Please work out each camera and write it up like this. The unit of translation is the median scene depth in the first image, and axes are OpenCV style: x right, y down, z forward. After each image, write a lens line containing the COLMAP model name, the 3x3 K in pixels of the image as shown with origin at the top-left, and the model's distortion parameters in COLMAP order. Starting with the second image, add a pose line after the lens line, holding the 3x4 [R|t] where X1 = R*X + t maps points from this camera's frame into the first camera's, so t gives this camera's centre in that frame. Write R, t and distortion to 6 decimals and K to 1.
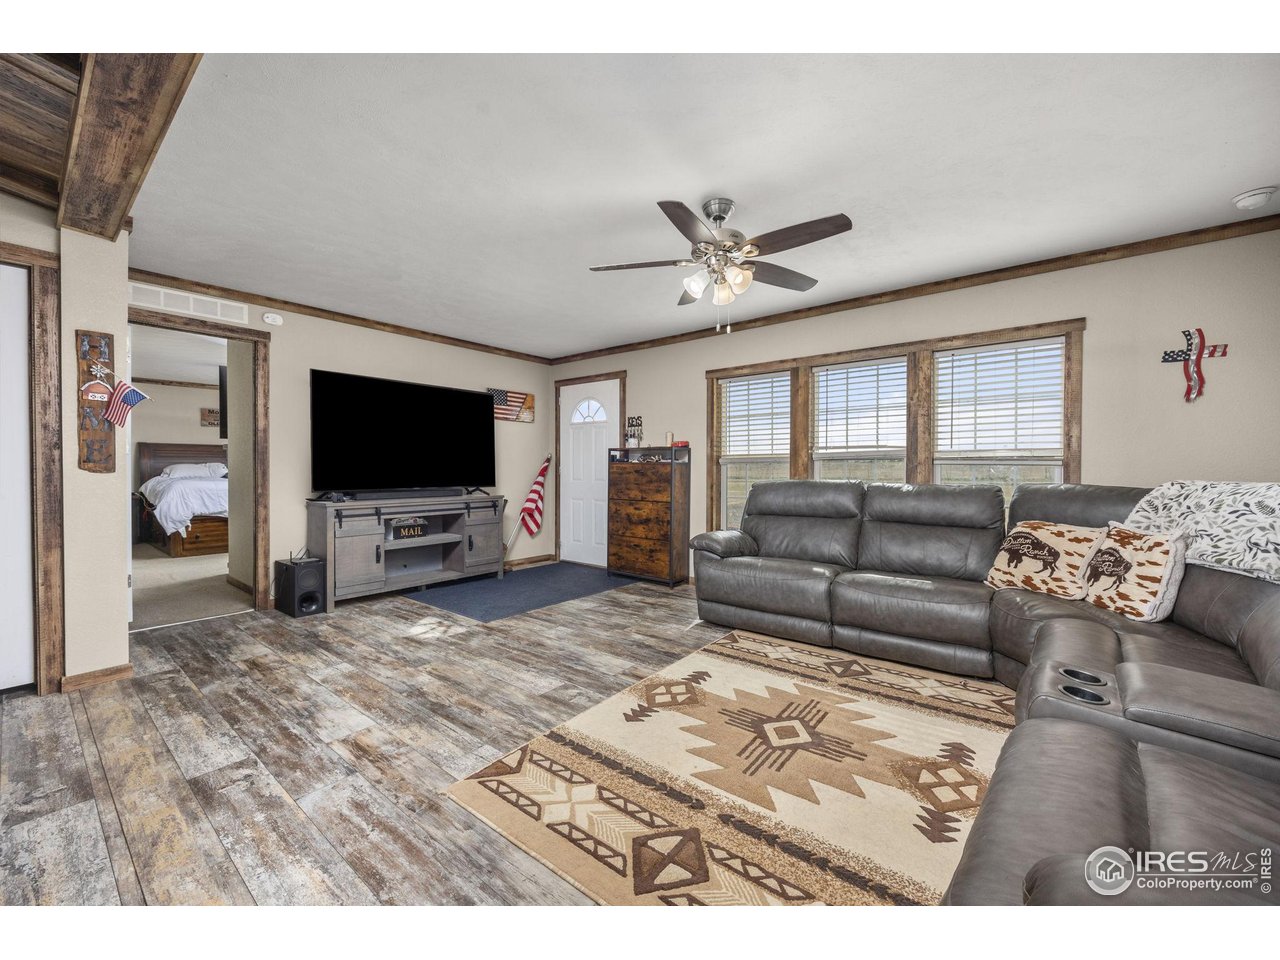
lens RADIAL K [[513.3, 0, 642.3], [0, 513.3, 473.0], [0, 0, 1]] dist [-0.002458, -0.000371]
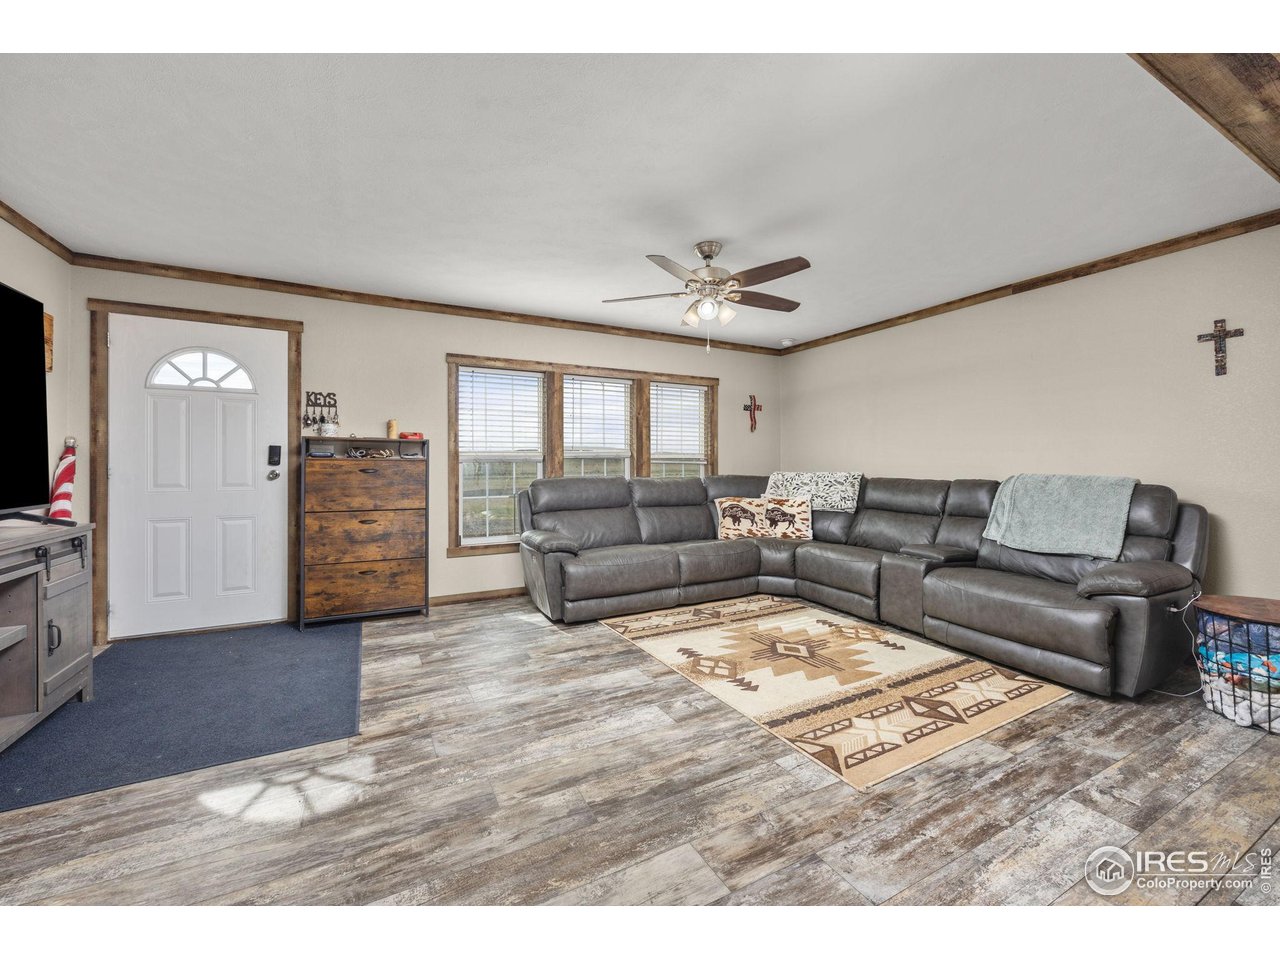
lens RADIAL K [[513.3, 0, 642.3], [0, 513.3, 473.0], [0, 0, 1]] dist [-0.002458, -0.000371]
pose [[0.392713, -0.014215, 0.919551, -0.630735], [0.009313, 0.999891, 0.011479, -0.006099], [-0.919614, 0.004056, 0.392803, 0.427163]]
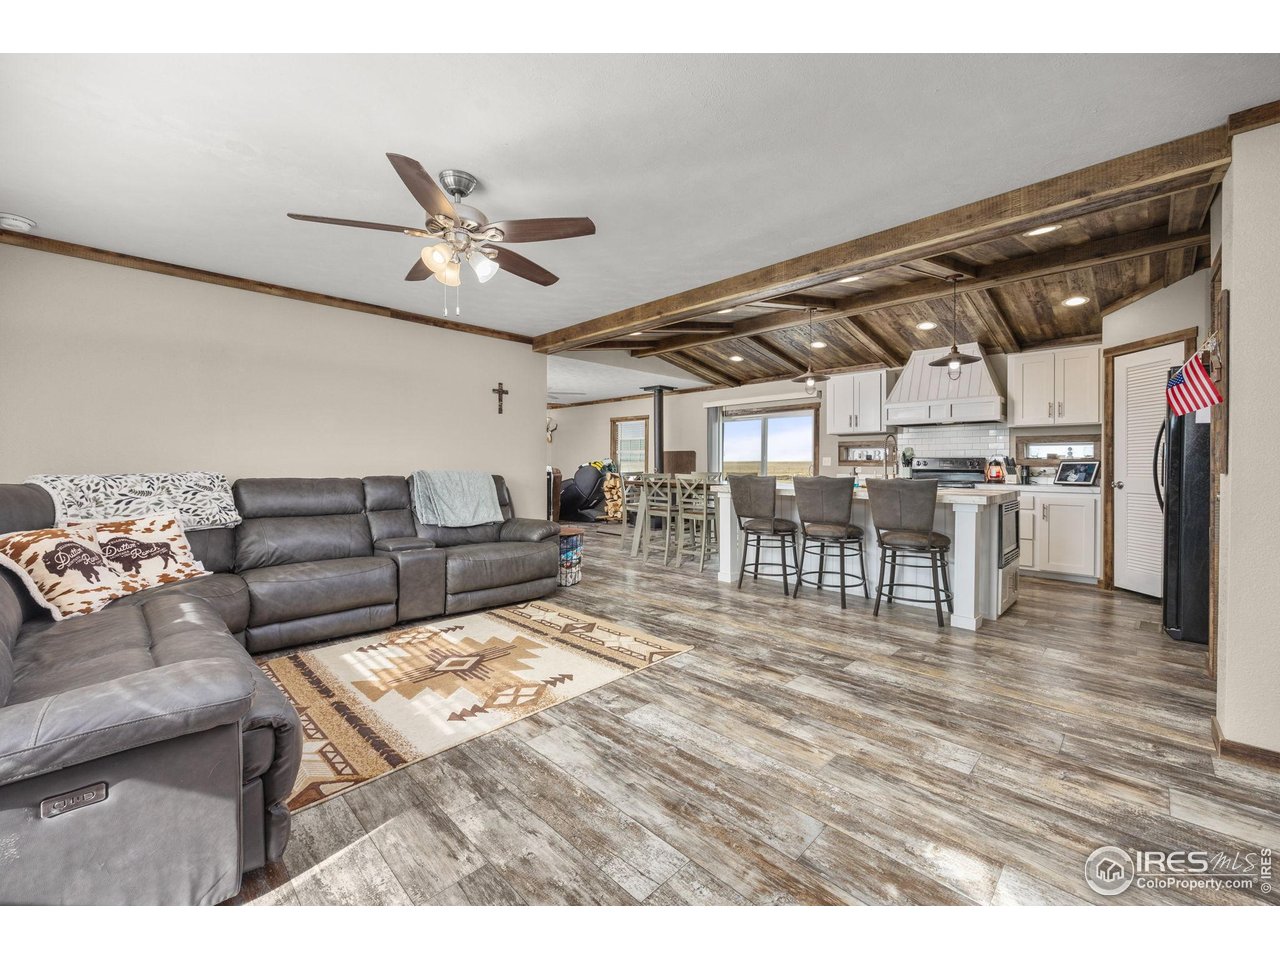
lens RADIAL K [[513.3, 0, 642.3], [0, 513.3, 473.0], [0, 0, 1]] dist [-0.002458, -0.000371]
pose [[-0.994576, -0.004509, 0.103915, -0.172850], [-0.001576, 0.999598, 0.028294, -0.013480], [-0.104001, 0.027977, -0.994184, 1.180236]]
